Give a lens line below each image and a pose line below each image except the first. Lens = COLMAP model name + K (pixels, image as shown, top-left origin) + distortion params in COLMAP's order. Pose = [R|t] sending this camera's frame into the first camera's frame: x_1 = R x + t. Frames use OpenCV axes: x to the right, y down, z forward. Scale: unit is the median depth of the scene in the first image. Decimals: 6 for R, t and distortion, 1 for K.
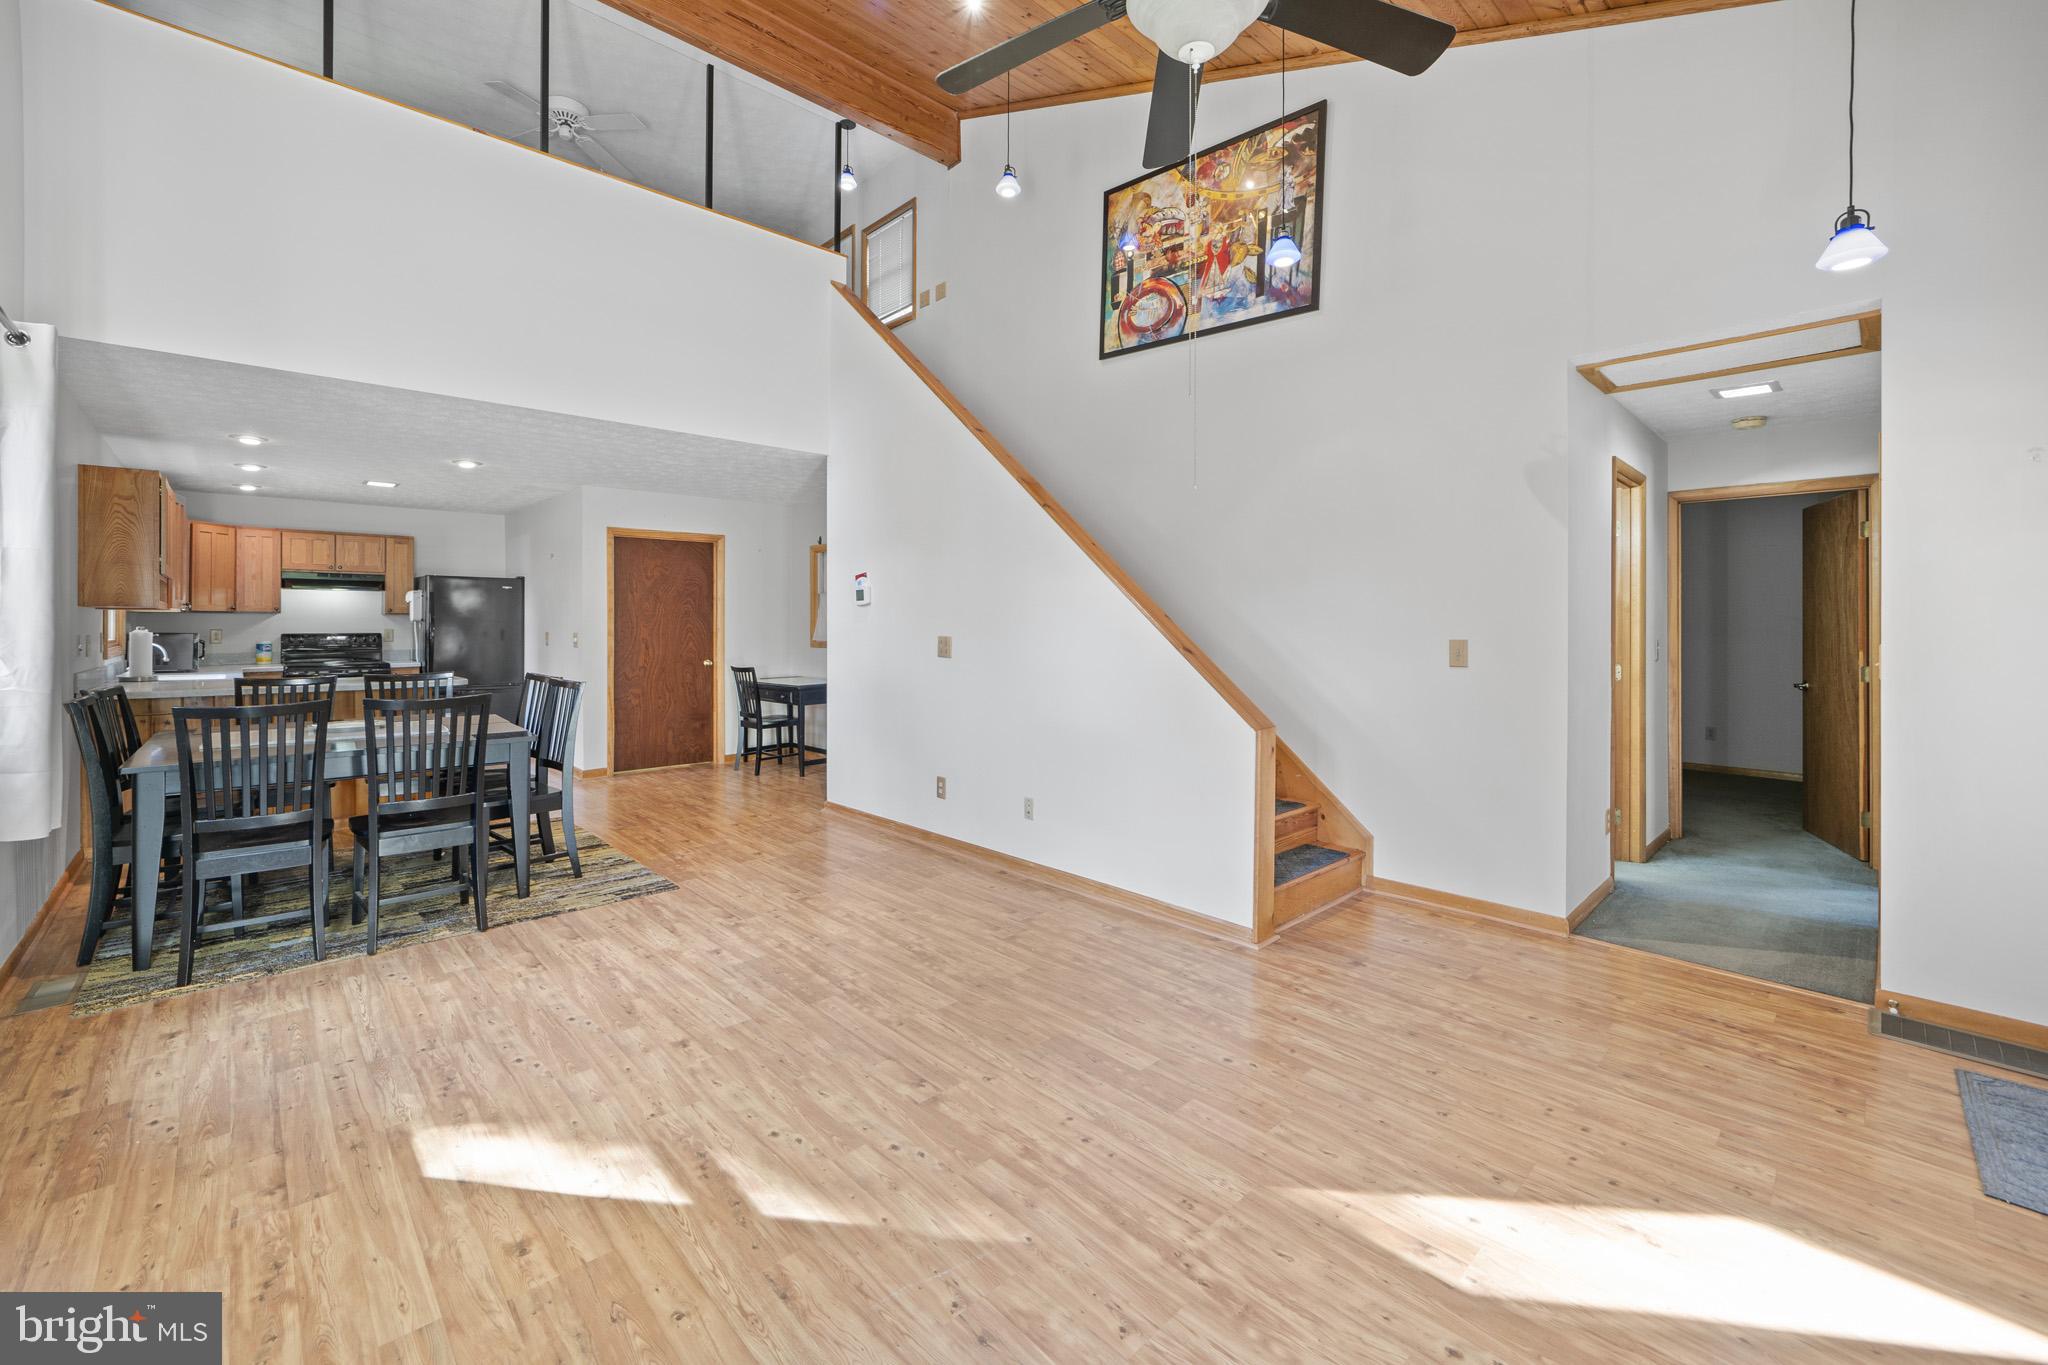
lens RADIAL K [[822.1, 0, 1011.0], [0, 822.1, 617.6], [0, 0, 1]] dist [-0.000867, -0.000877]
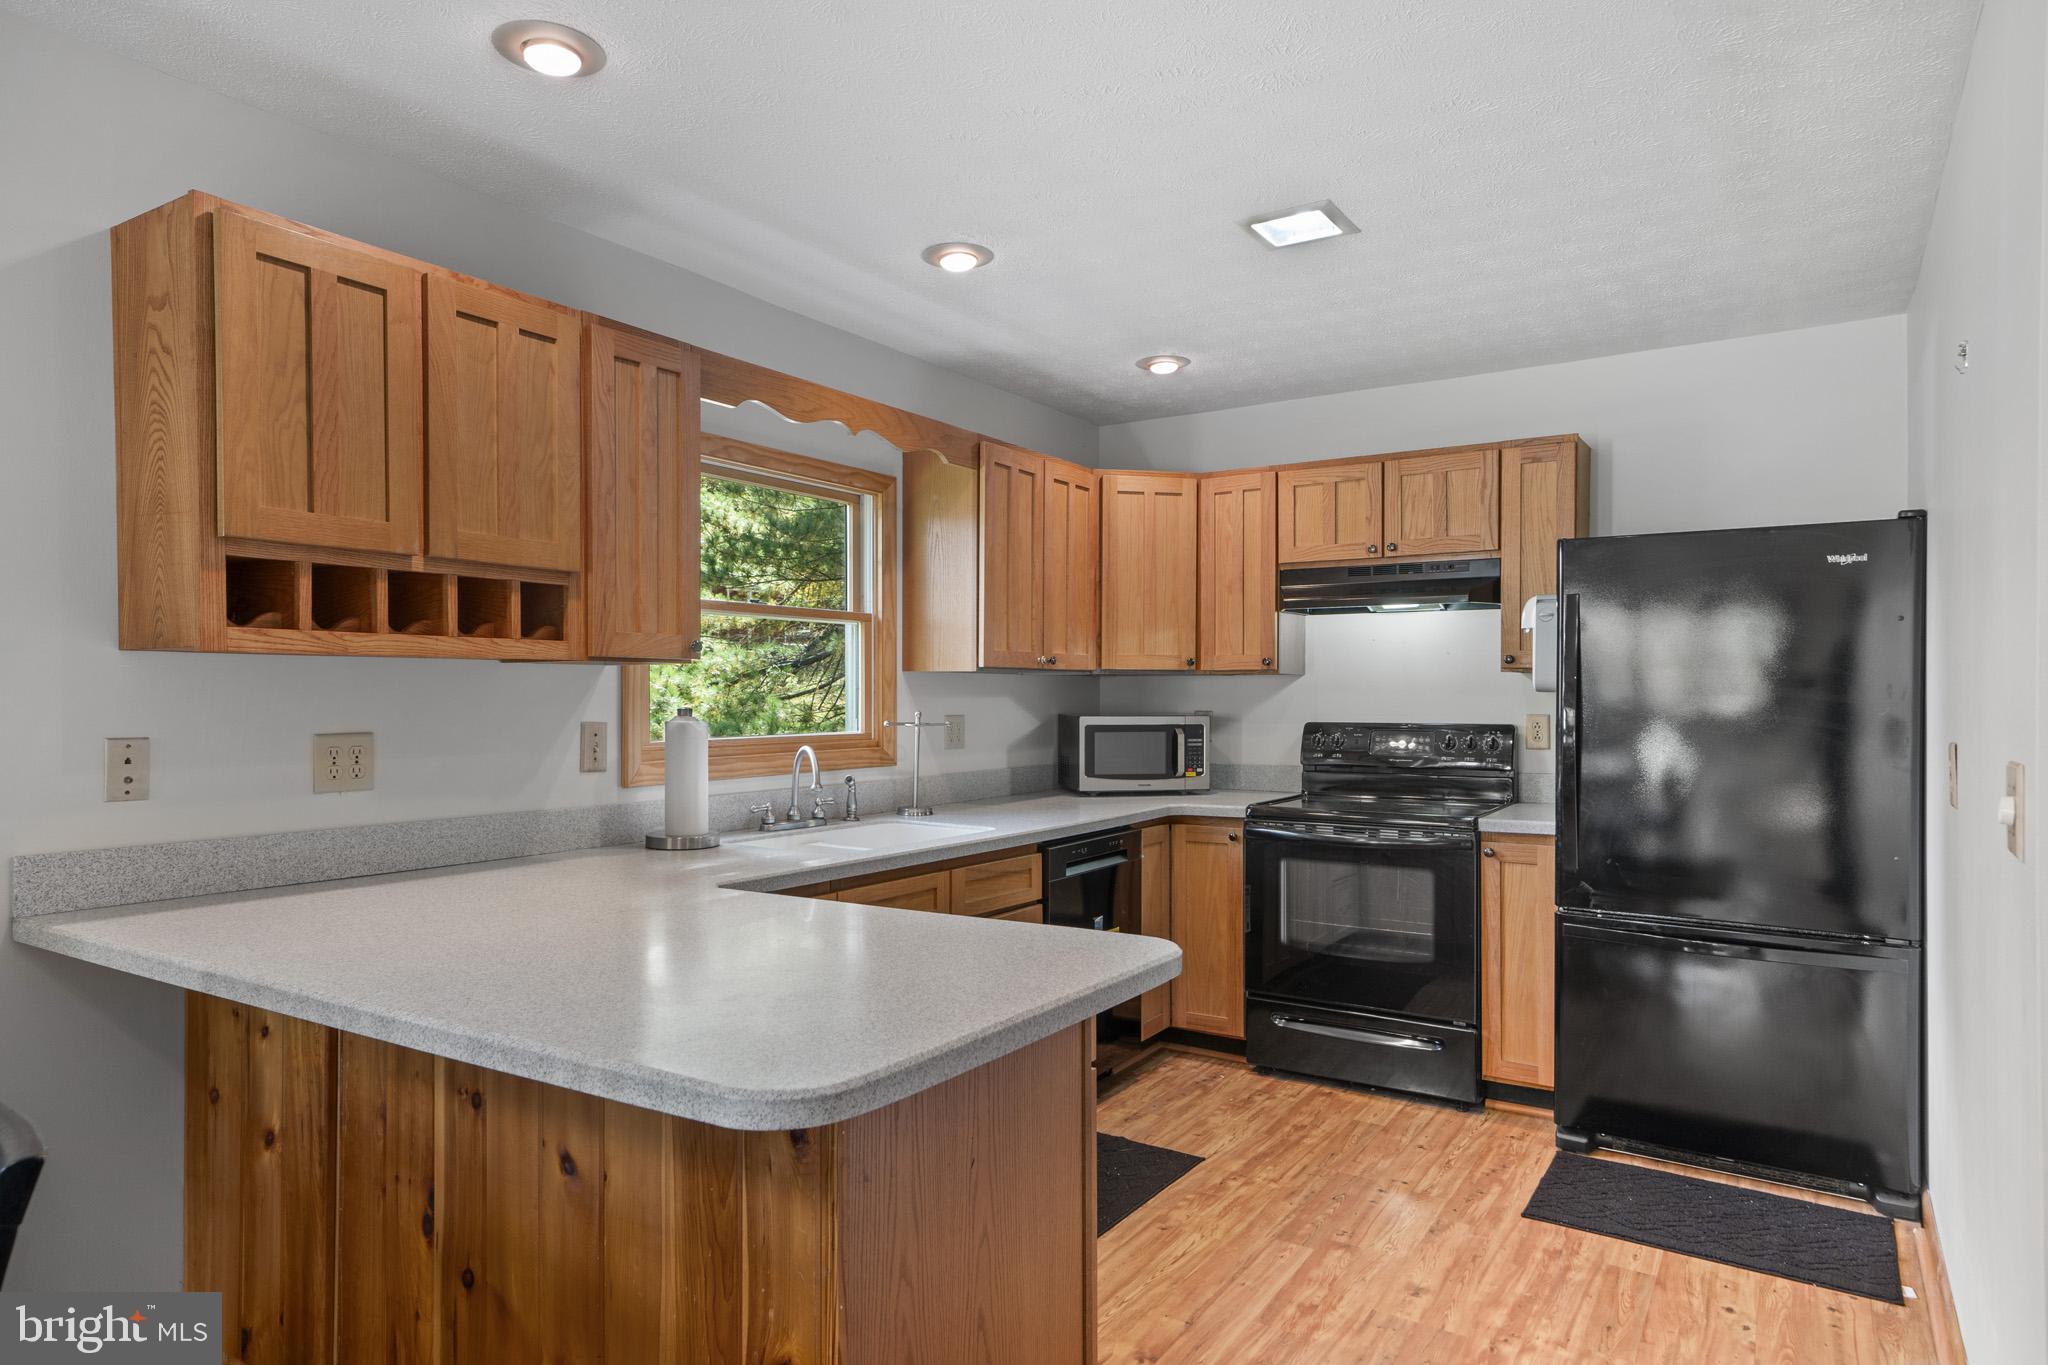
lens RADIAL K [[1225.1, 0, 1005.6], [0, 1225.1, 694.1], [0, 0, 1]] dist [0.028087, 0.005086]
pose [[0.226261, -0.000595, -0.974066, -0.473355], [0.007313, 0.999973, 0.001087, 0.004877], [0.974039, -0.007369, 0.226260, 1.056456]]
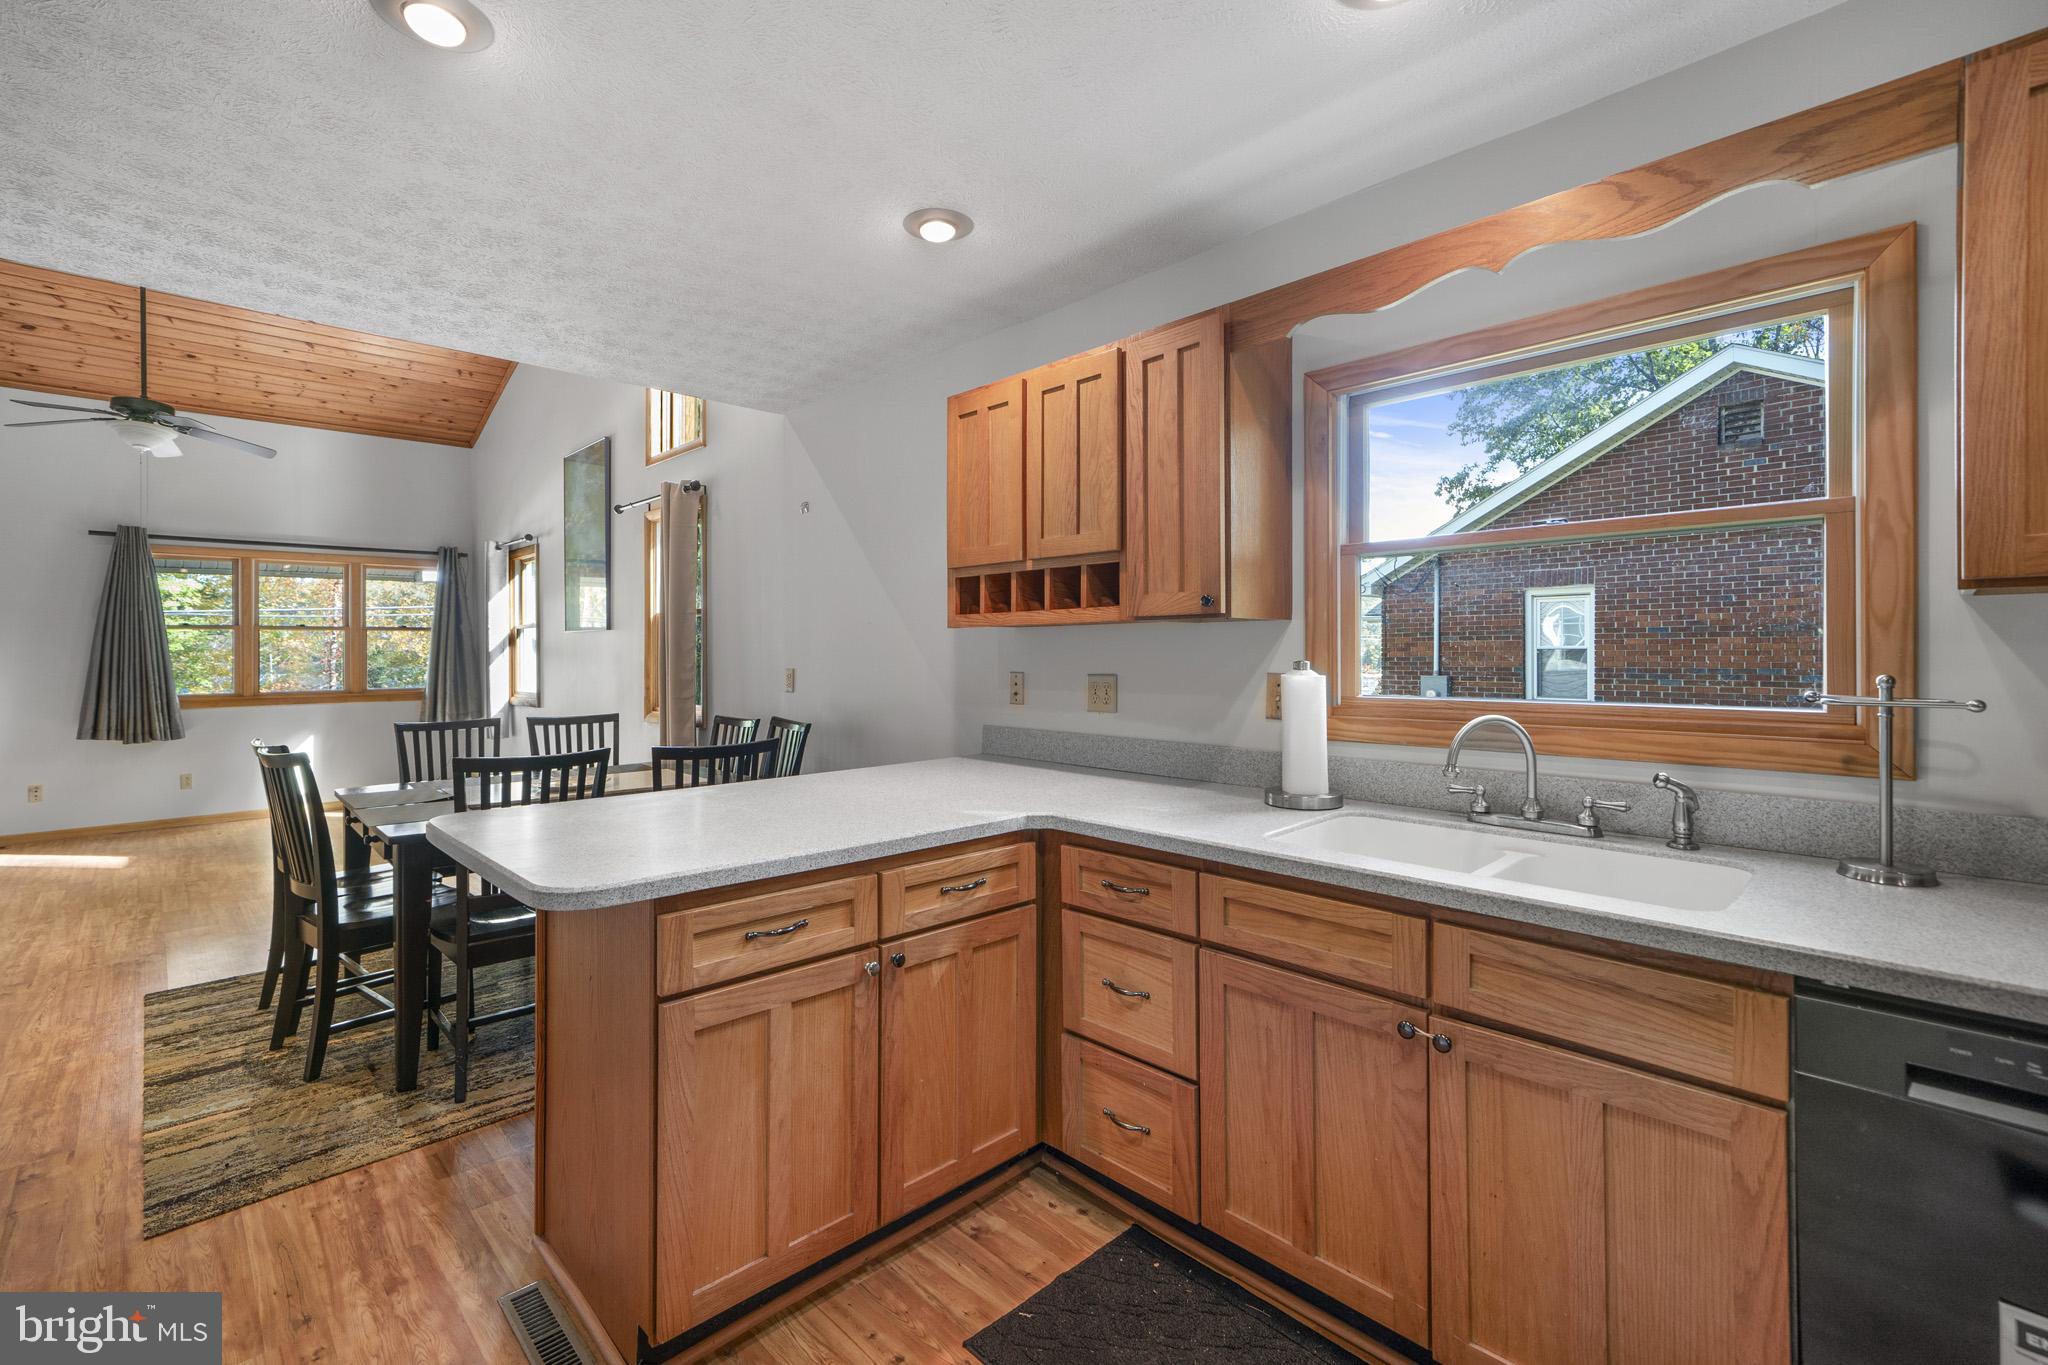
lens RADIAL K [[897.7, 0, 998.8], [0, 897.7, 647.5], [0, 0, 1]] dist [0.004882, -0.000054]
pose [[-0.999978, 0.004835, 0.004533, -0.958541], [0.004783, 0.999923, -0.011467, 0.008858], [-0.004588, -0.011445, -0.999924, 1.470050]]
